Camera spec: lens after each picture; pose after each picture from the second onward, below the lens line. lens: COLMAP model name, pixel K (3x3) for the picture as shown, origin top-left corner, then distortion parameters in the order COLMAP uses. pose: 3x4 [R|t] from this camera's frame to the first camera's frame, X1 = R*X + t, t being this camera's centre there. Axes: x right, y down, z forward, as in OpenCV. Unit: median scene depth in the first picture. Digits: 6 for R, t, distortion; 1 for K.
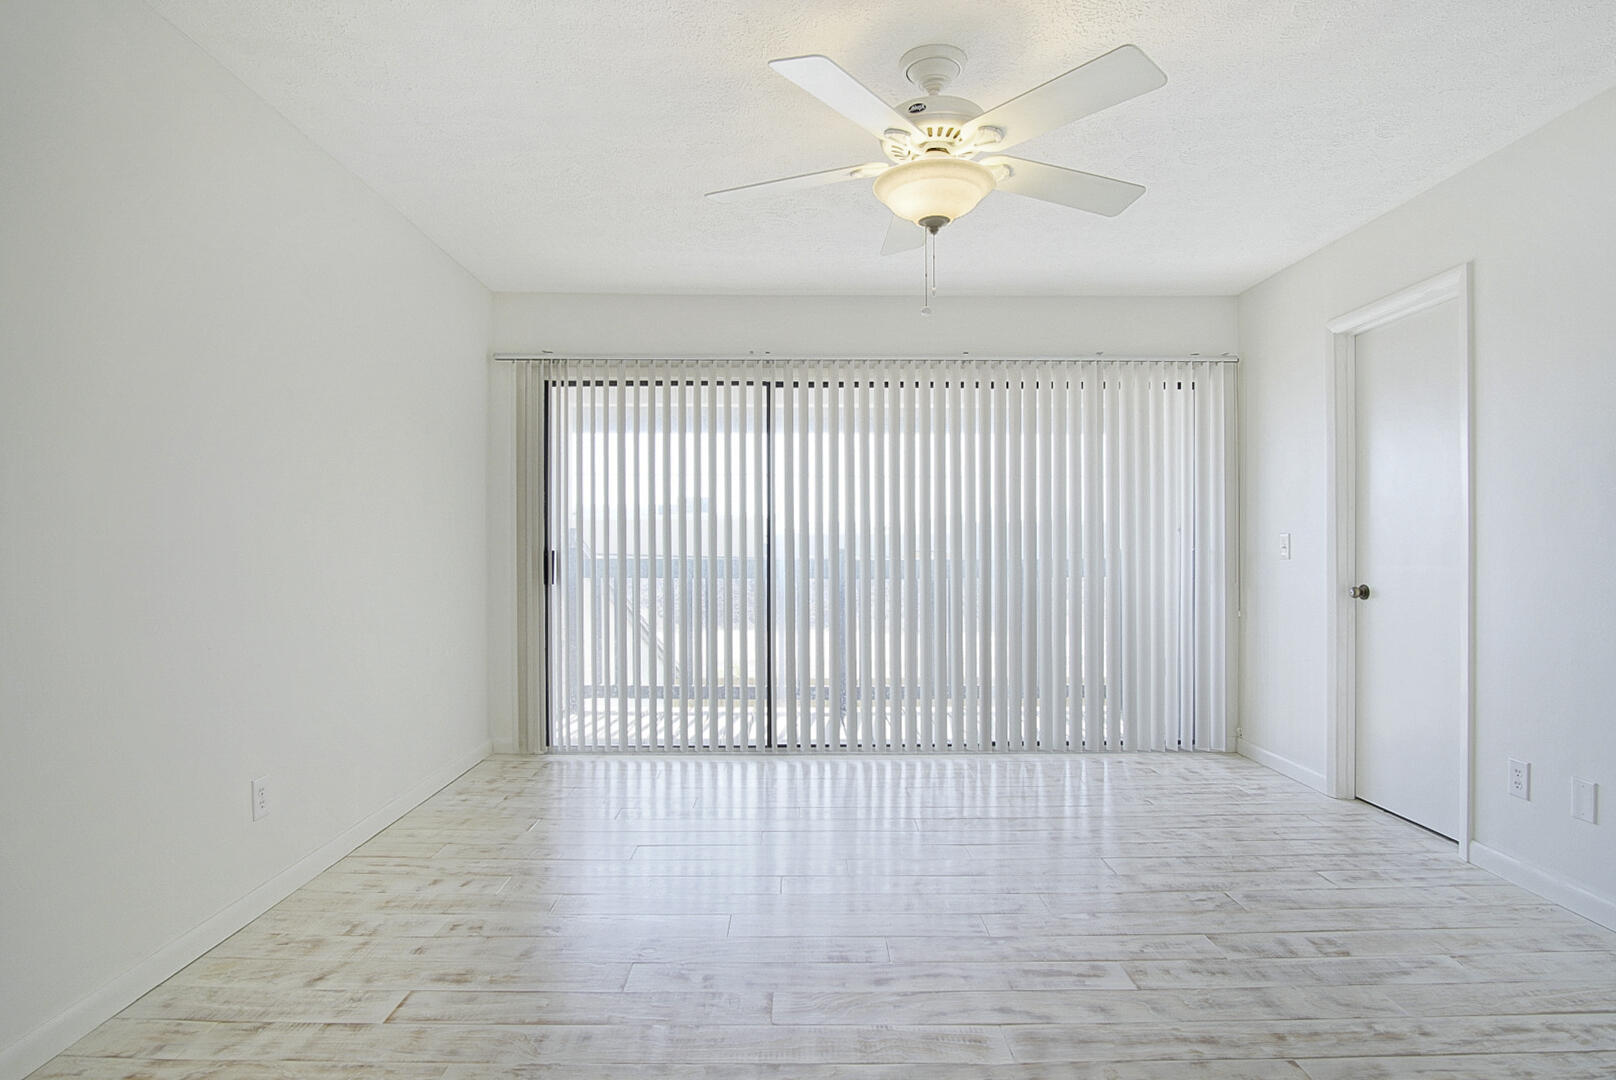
lens RADIAL K [[923.1, 0, 807.4], [0, 923.1, 546.5], [0, 0, 1]] dist [-0.037274, 0.006348]
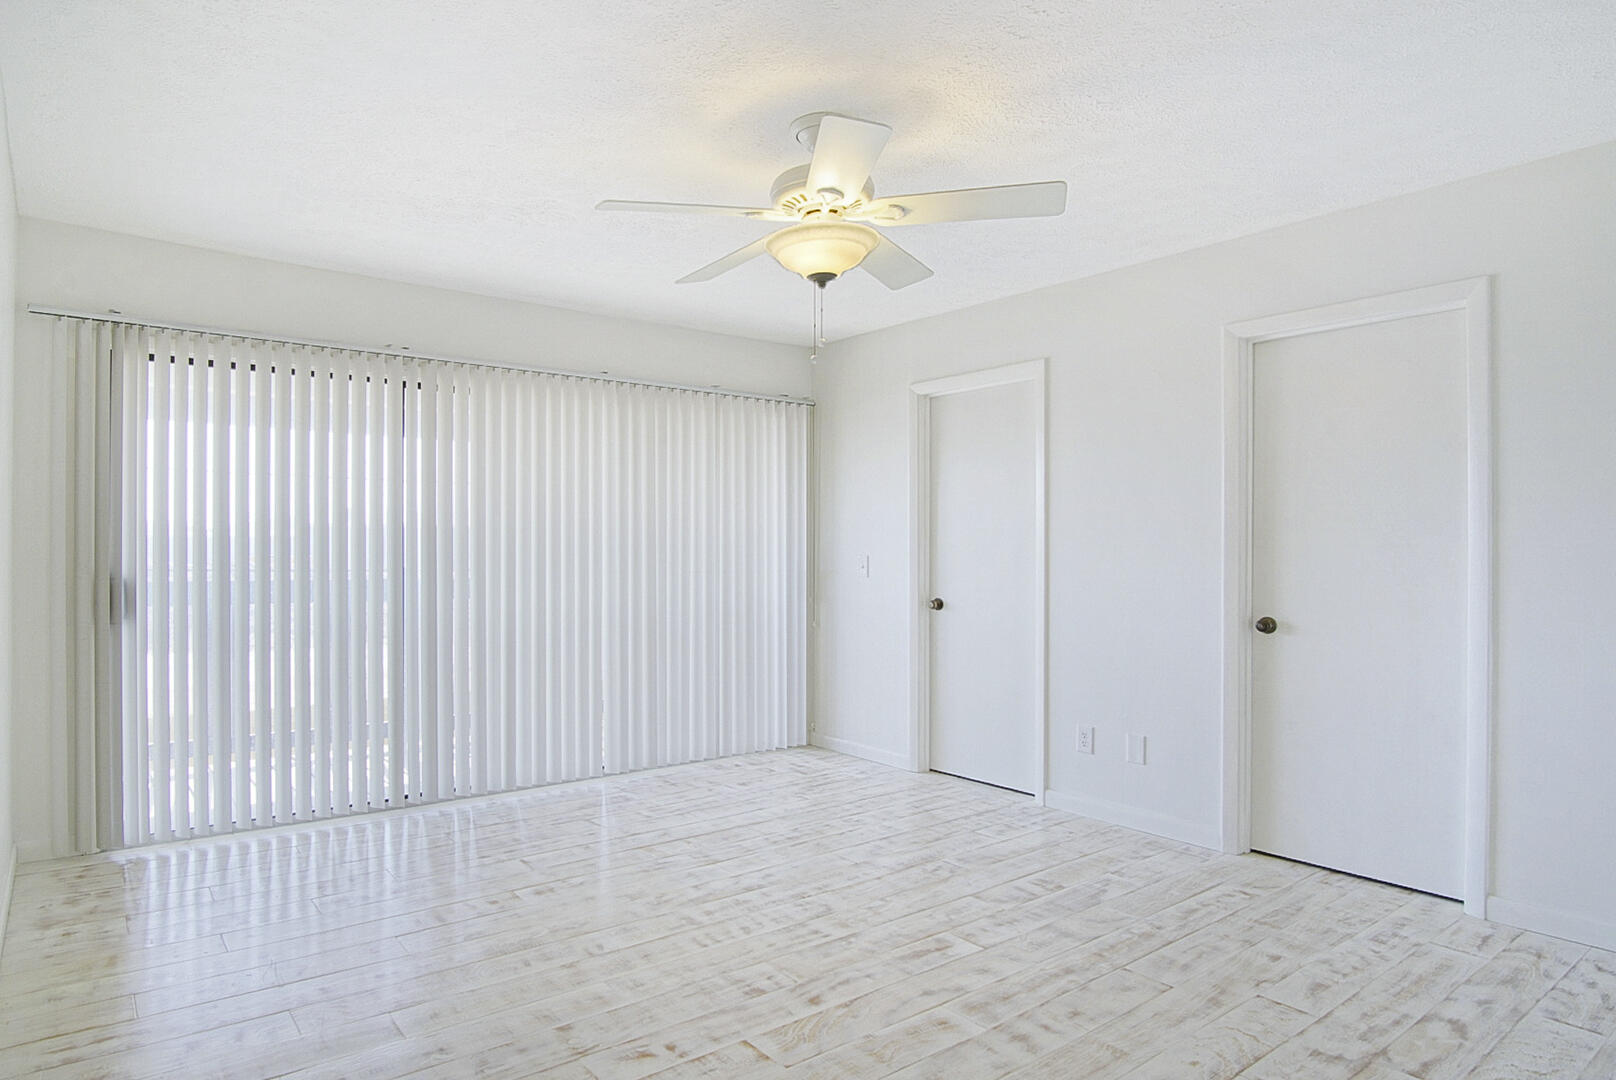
lens RADIAL K [[925.3, 0, 808.1], [0, 925.3, 543.4], [0, 0, 1]] dist [-0.031046, 0.005016]
pose [[0.808370, 0.010722, 0.588578, -0.343538], [-0.002851, 0.999894, -0.014299, -0.017843], [-0.588668, 0.009881, 0.808314, 0.098839]]
